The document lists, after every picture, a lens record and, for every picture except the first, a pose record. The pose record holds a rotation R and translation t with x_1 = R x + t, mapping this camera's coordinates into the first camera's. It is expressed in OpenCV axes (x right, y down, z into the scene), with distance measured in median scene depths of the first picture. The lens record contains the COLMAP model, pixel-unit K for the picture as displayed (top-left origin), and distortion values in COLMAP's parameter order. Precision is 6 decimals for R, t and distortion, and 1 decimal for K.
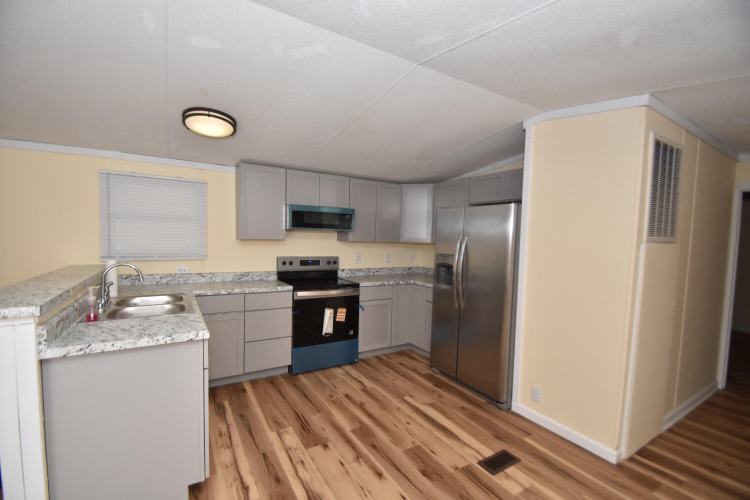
lens RADIAL K [[331.8, 0, 374.3], [0, 331.8, 254.7], [0, 0, 1]] dist [-0.009163, -0.004103]
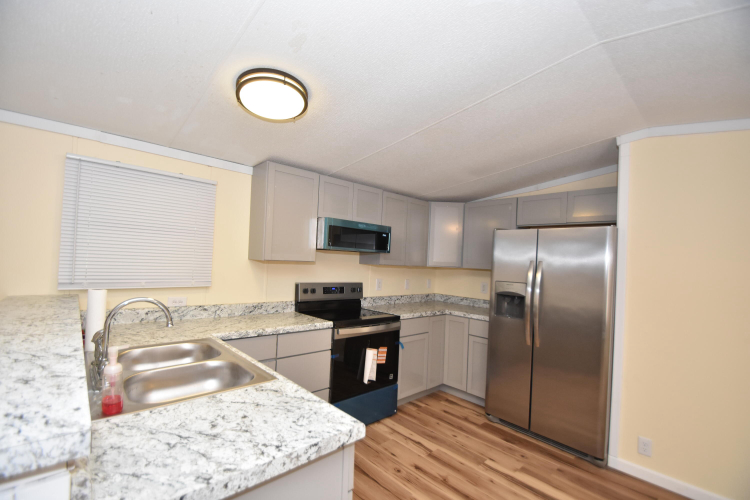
lens RADIAL K [[331.8, 0, 375.0], [0, 331.8, 252.1], [0, 0, 1]] dist [-0.009163, -0.004103]
pose [[0.981997, 0.023602, 0.187418, -0.288180], [-0.009343, 0.997018, -0.076607, -0.008896], [-0.188667, 0.073477, 0.979288, 0.203234]]
